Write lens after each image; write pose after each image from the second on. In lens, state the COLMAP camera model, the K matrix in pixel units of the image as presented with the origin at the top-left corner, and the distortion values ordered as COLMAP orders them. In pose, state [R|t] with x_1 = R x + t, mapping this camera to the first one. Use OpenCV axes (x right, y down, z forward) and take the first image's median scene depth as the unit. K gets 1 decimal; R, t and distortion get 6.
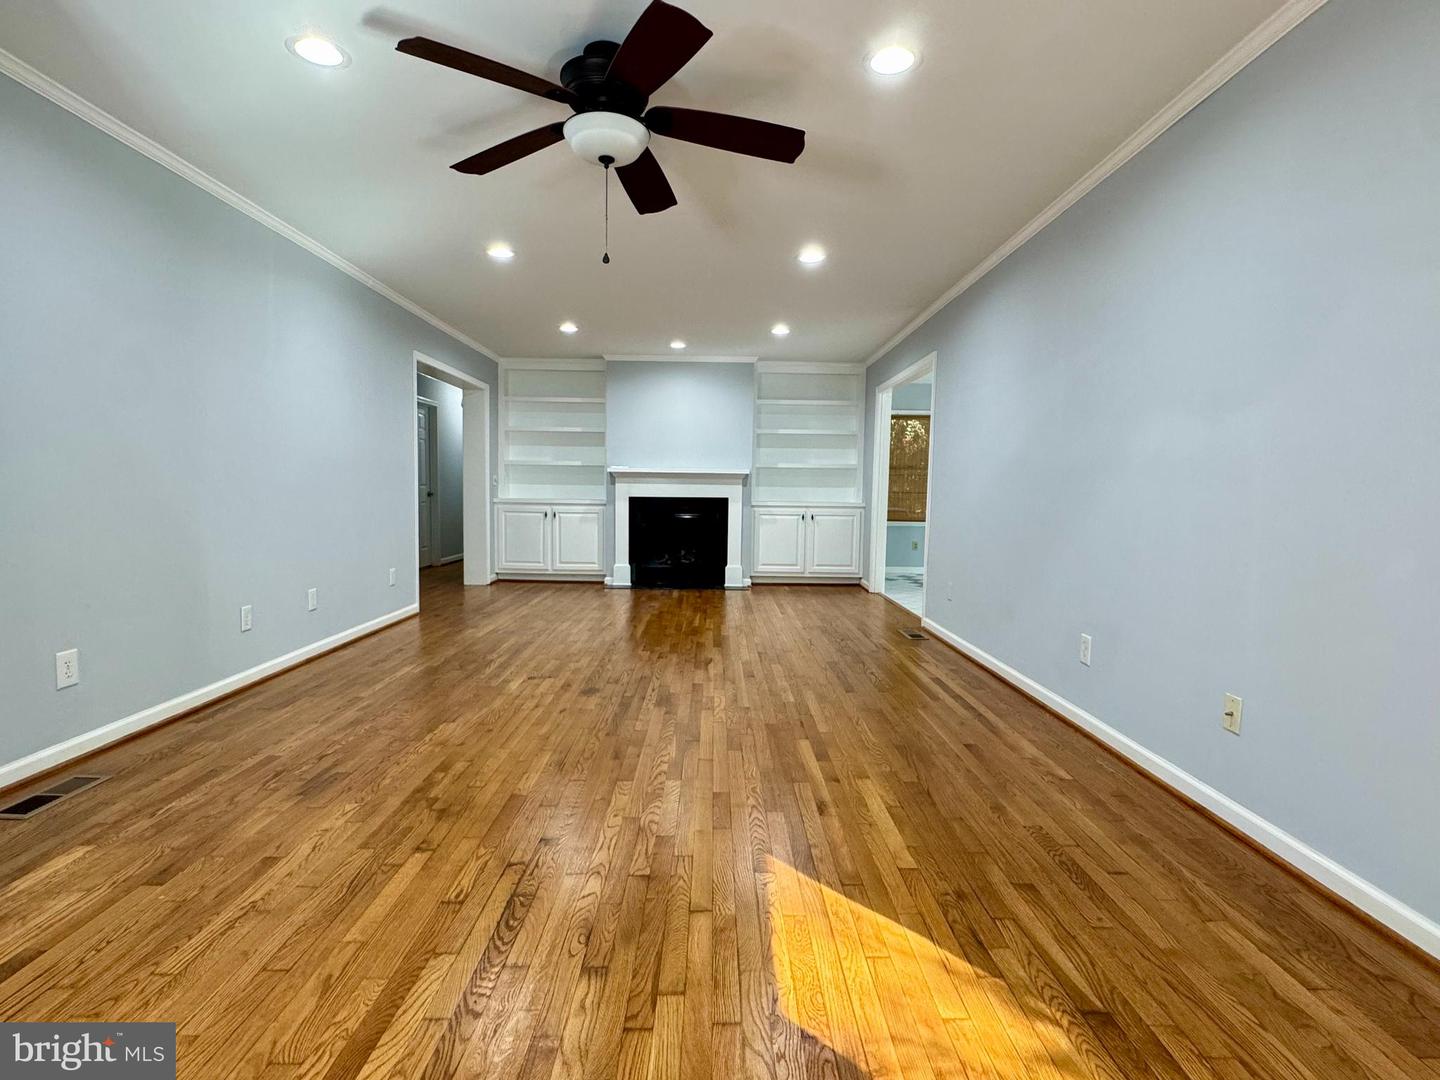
lens RADIAL K [[713.5, 0, 720.0], [0, 713.5, 540.0], [0, 0, 1]] dist [0.000654, 0.000088]
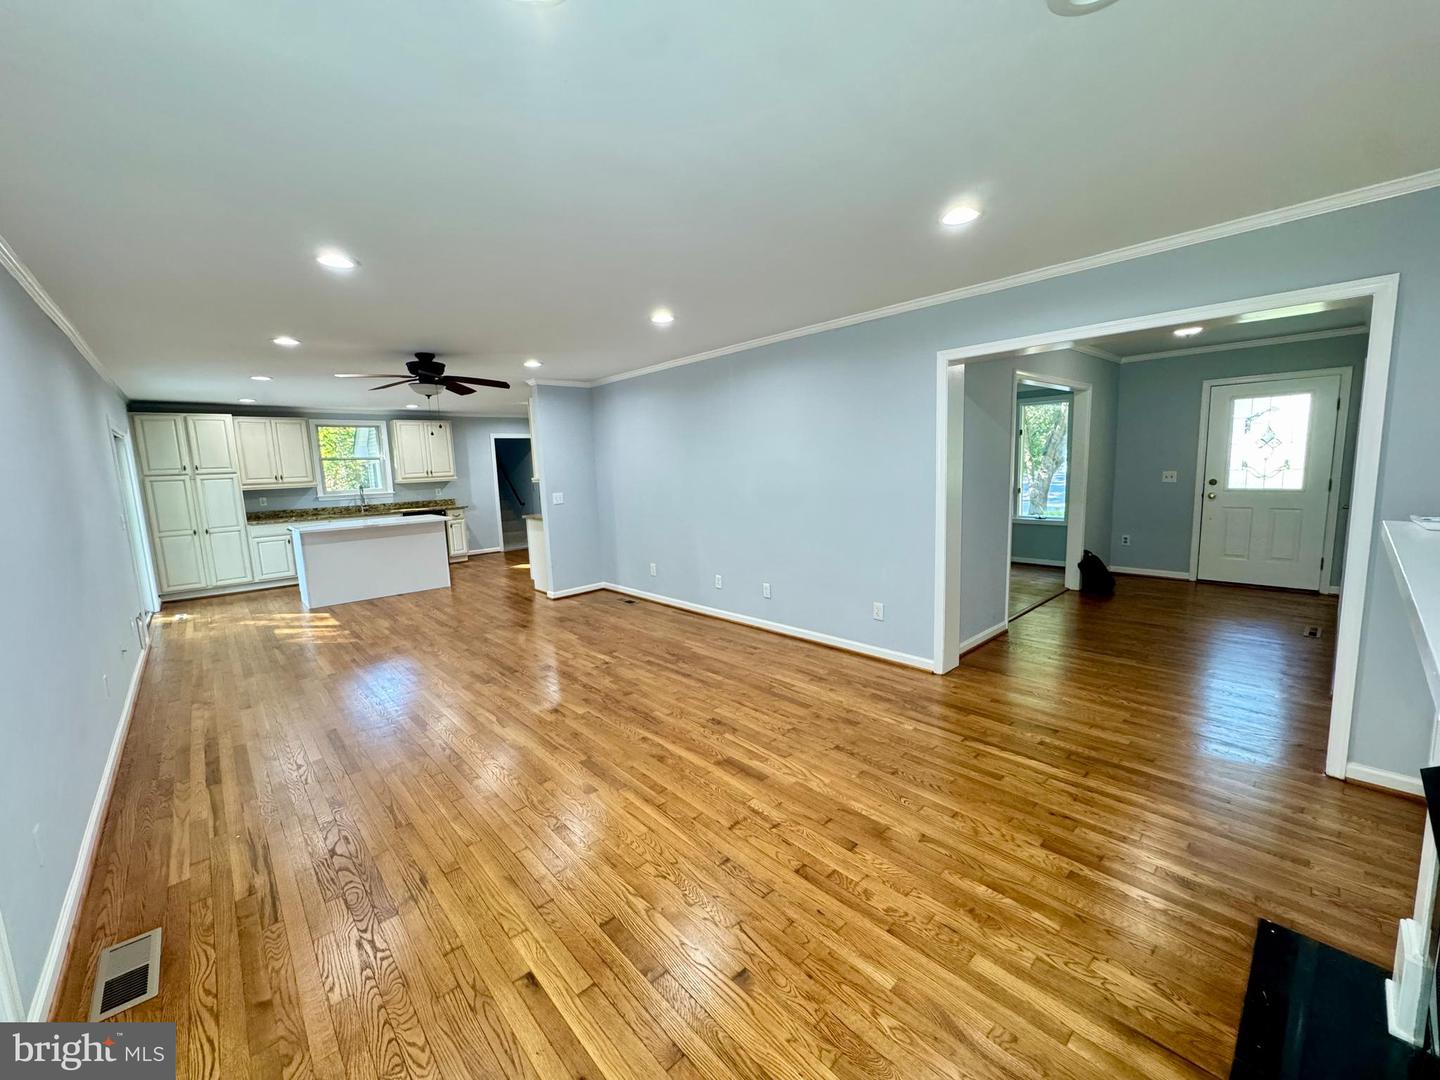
lens RADIAL K [[575.2, 0, 720.0], [0, 575.2, 540.0], [0, 0, 1]] dist [-0.001426, -0.000177]
pose [[-0.738233, 0.100834, -0.666967, 0.294267], [-0.026252, 0.983720, 0.177780, -0.246055], [0.674035, 0.148753, -0.723567, 1.948031]]
